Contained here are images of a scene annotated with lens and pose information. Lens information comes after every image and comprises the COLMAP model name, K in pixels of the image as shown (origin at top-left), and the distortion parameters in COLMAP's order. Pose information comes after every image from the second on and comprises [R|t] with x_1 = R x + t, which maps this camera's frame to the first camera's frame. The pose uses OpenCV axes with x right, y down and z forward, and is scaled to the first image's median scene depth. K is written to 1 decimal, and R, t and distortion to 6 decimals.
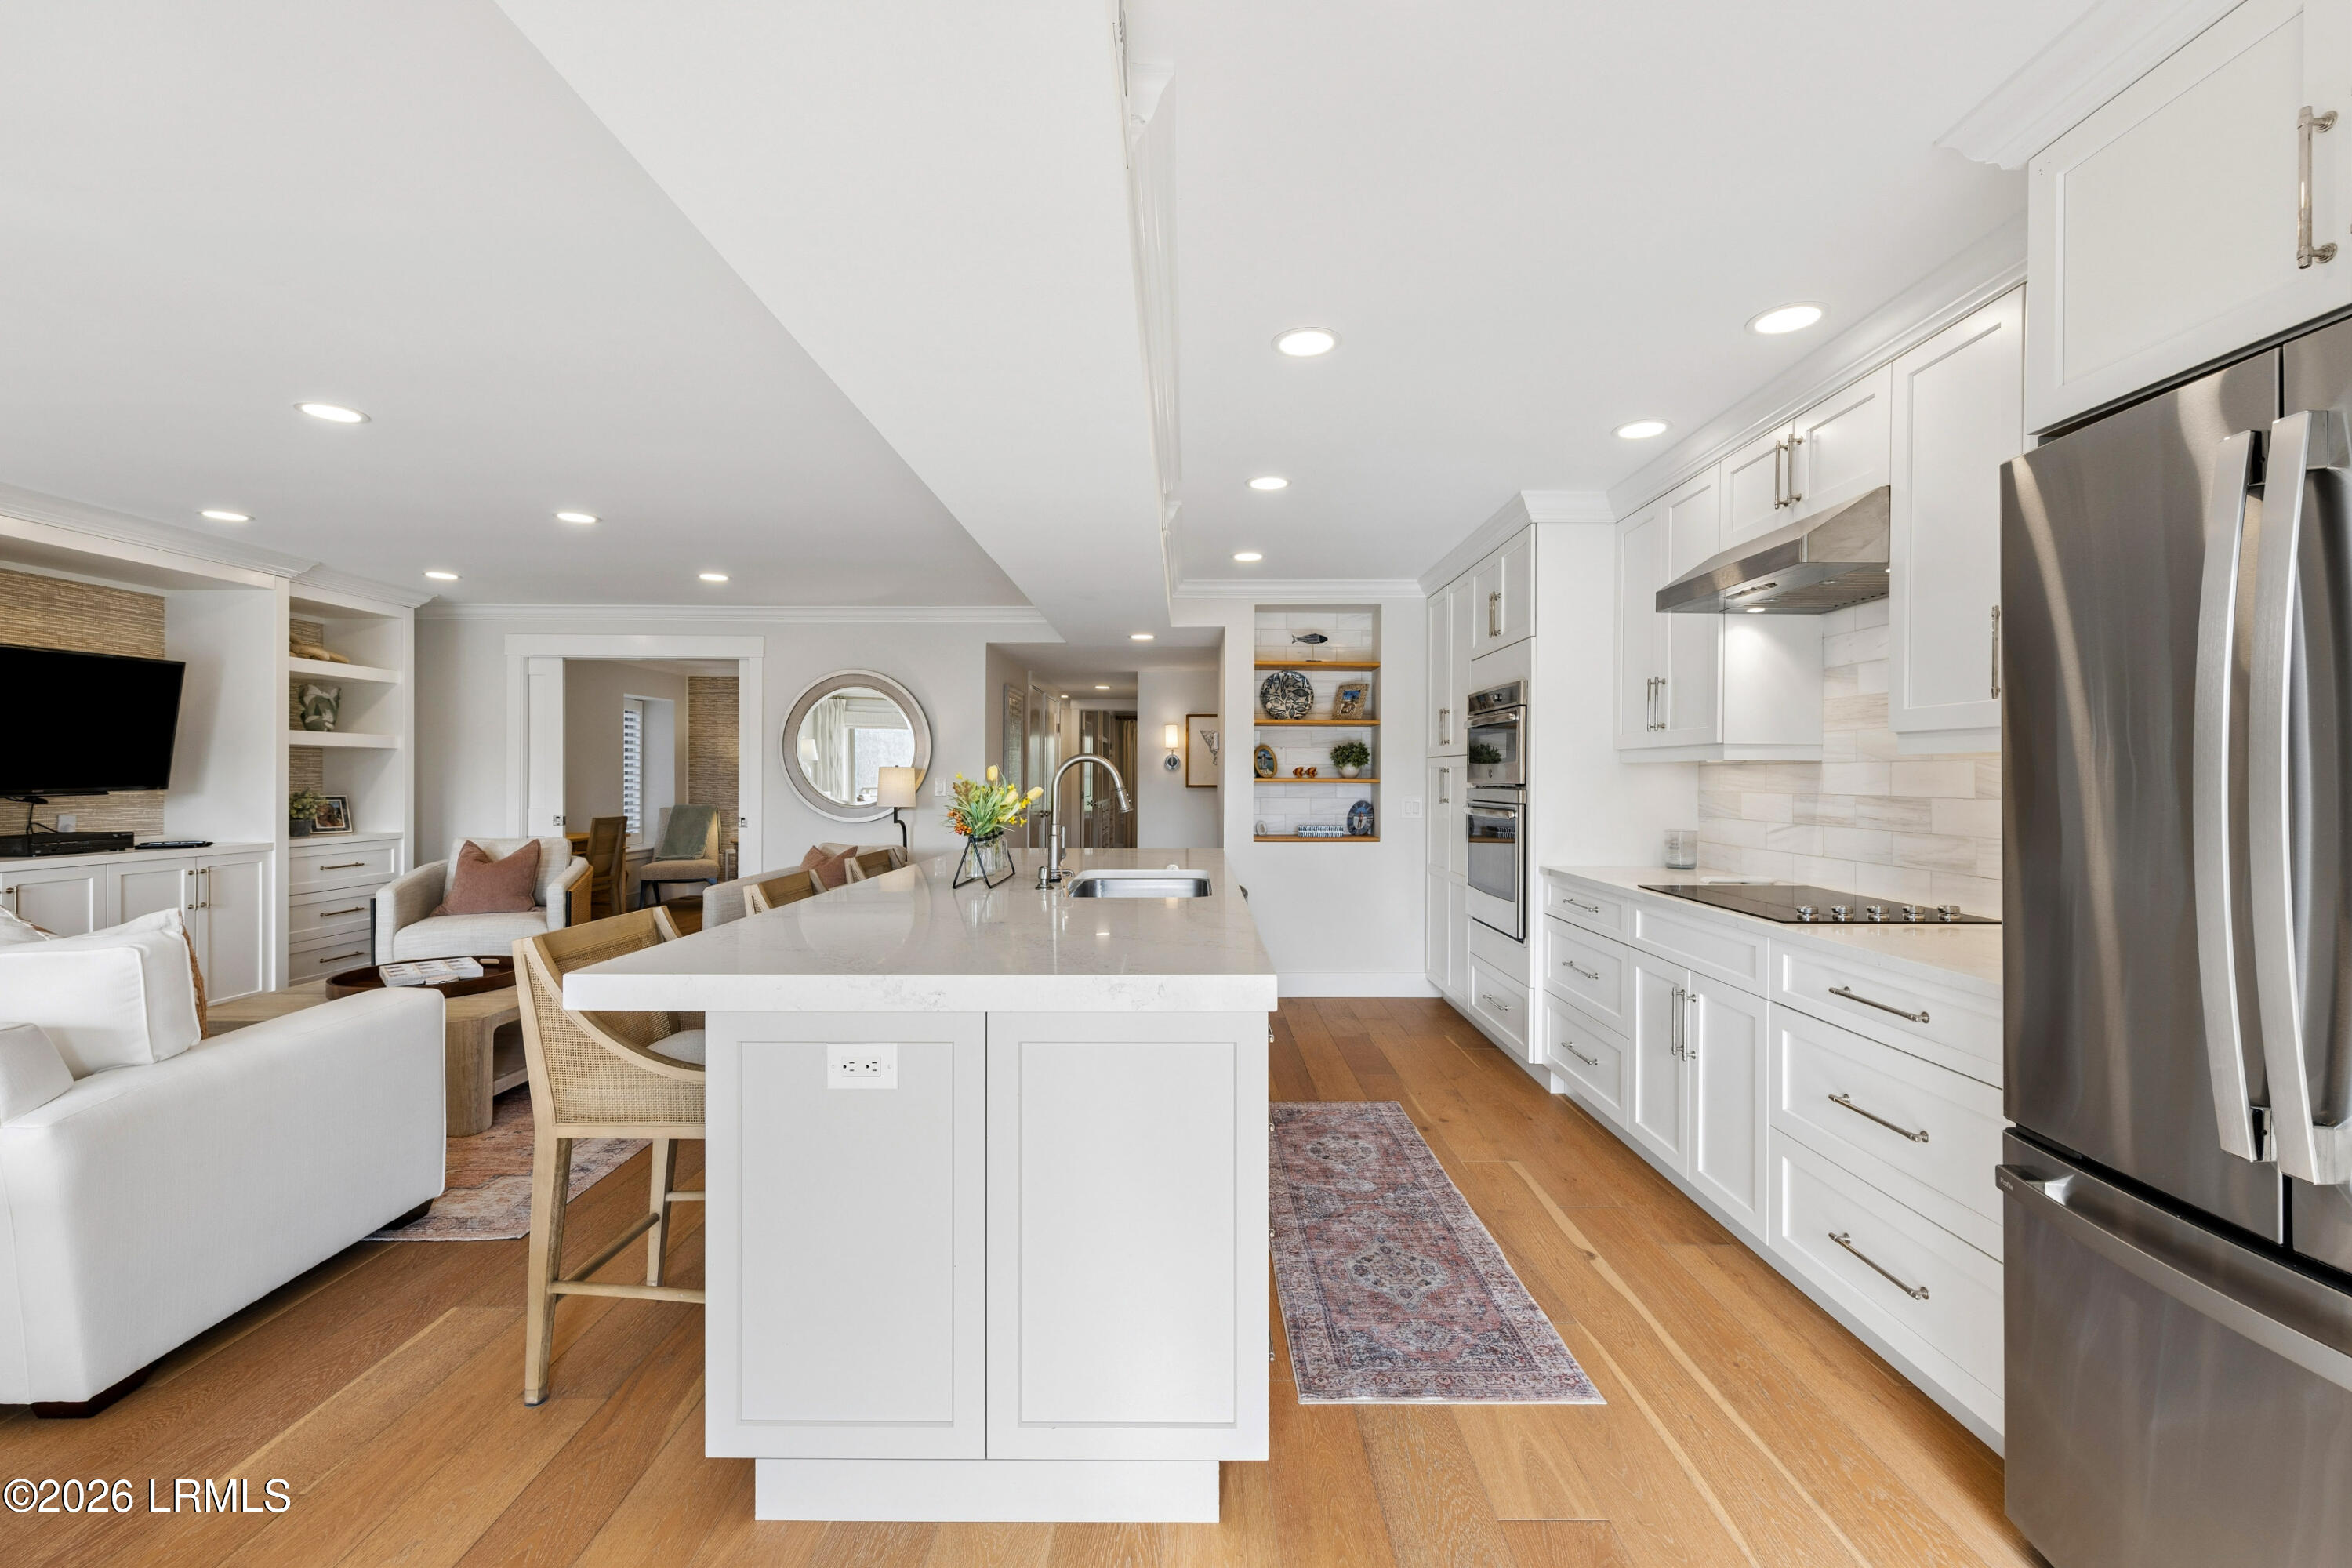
lens RADIAL K [[975.3, 0, 1182.7], [0, 975.3, 778.9], [0, 0, 1]] dist [0.001653, 0.000010]
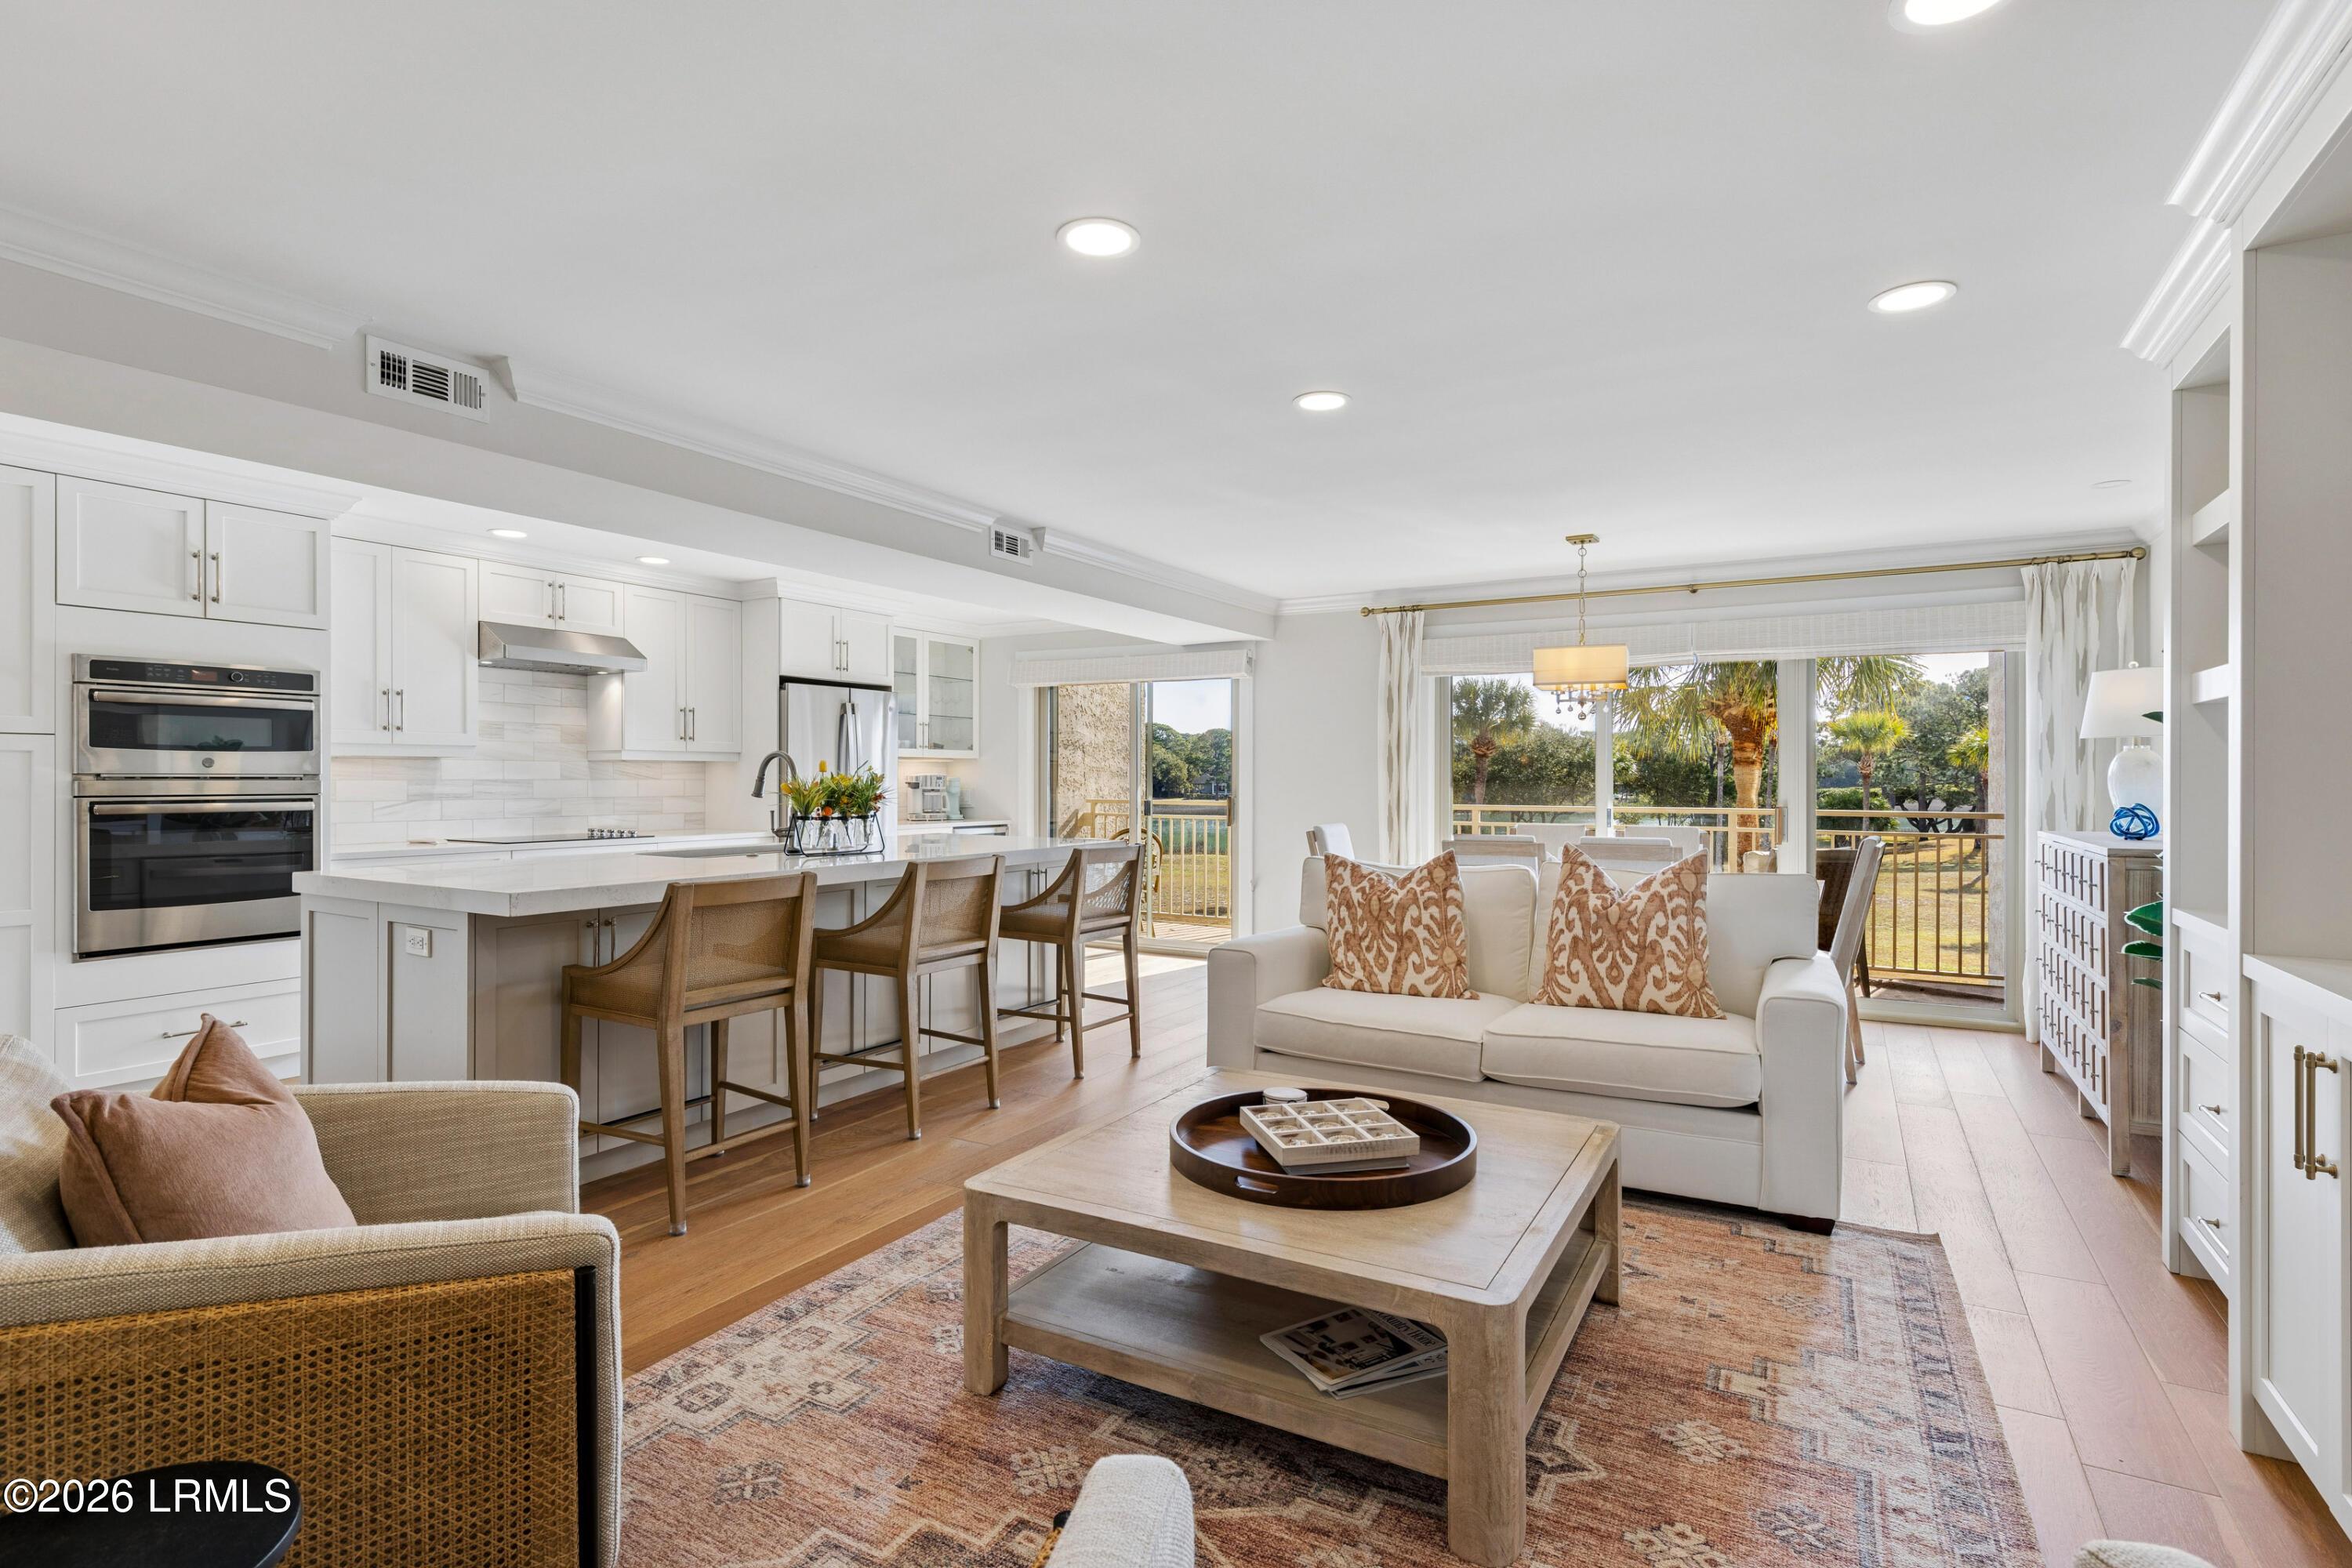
lens RADIAL K [[1138.9, 0, 1189.0], [0, 1138.9, 777.9], [0, 0, 1]] dist [0.005004, -0.000181]
pose [[-0.869675, -0.005048, 0.493599, -0.733253], [-0.003450, 0.999985, 0.004149, 0.000870], [-0.493612, 0.001905, -0.869680, 1.146131]]
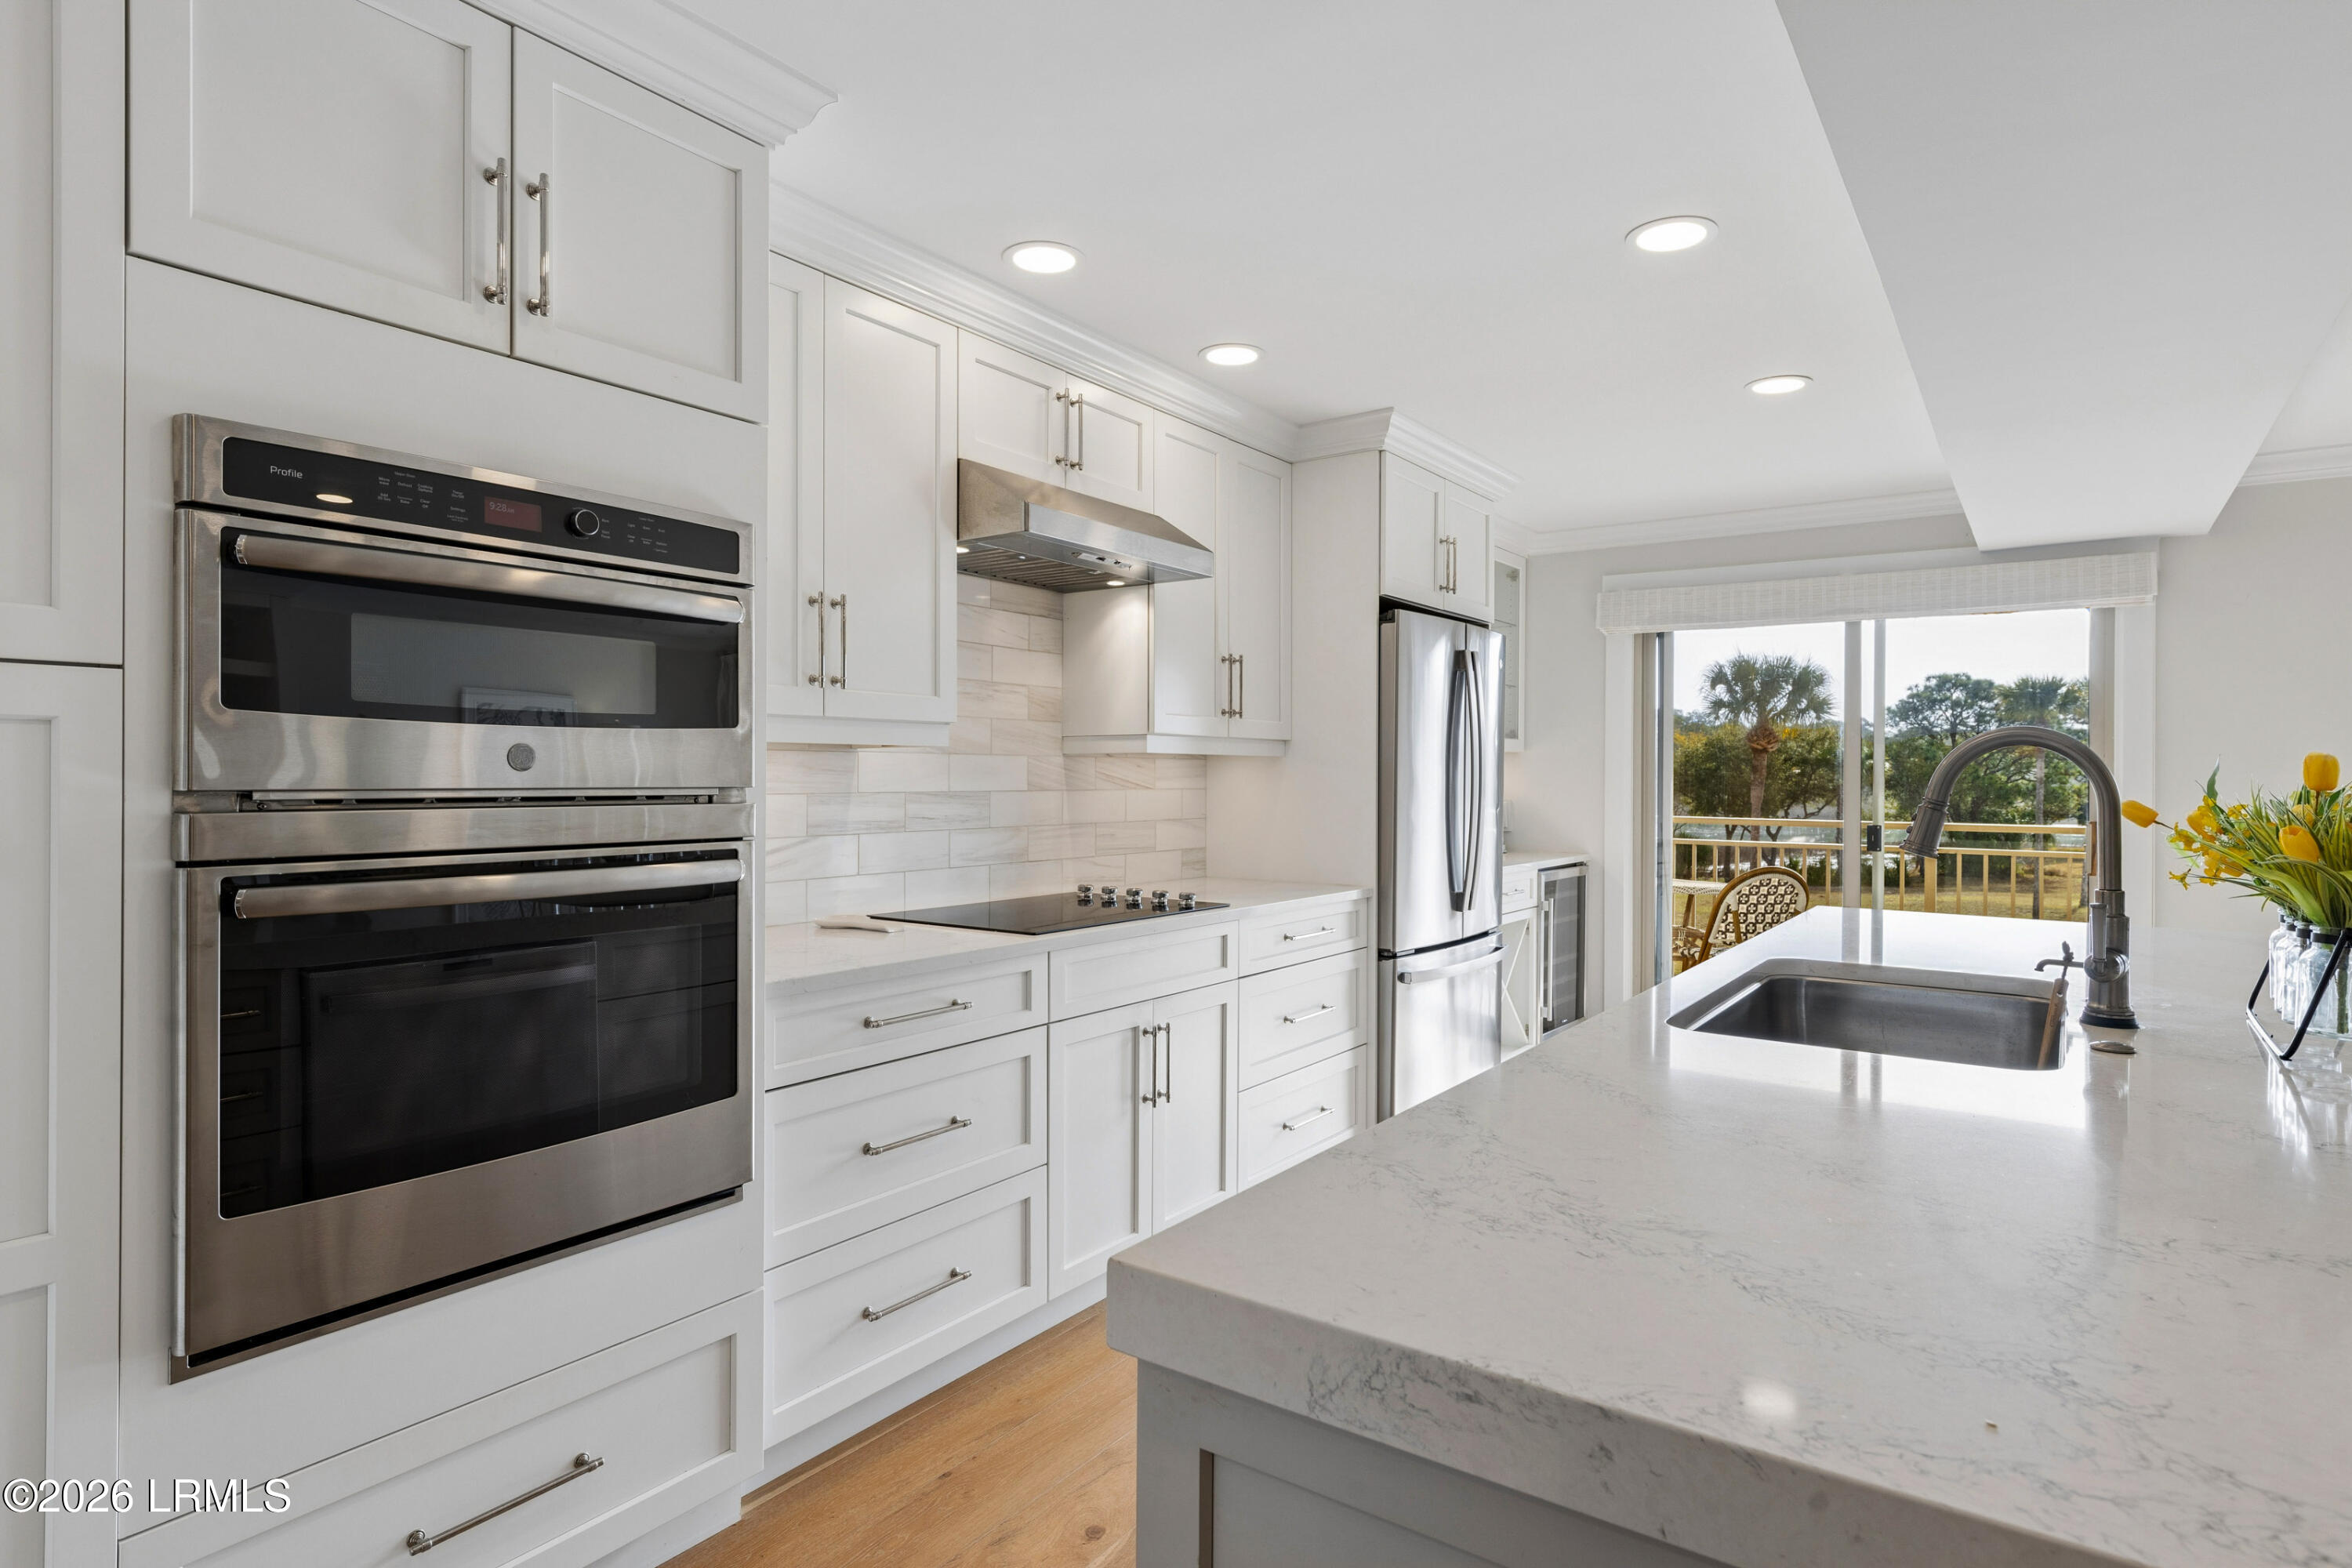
lens RADIAL K [[1254.2, 0, 1185.9], [0, 1254.2, 774.6], [0, 0, 1]] dist [0.001922, -0.000651]
pose [[-0.823269, -0.007458, 0.567603, -0.061807], [-0.006064, 0.999972, 0.004344, -0.002281], [-0.567619, 0.000134, -0.823291, 0.954554]]
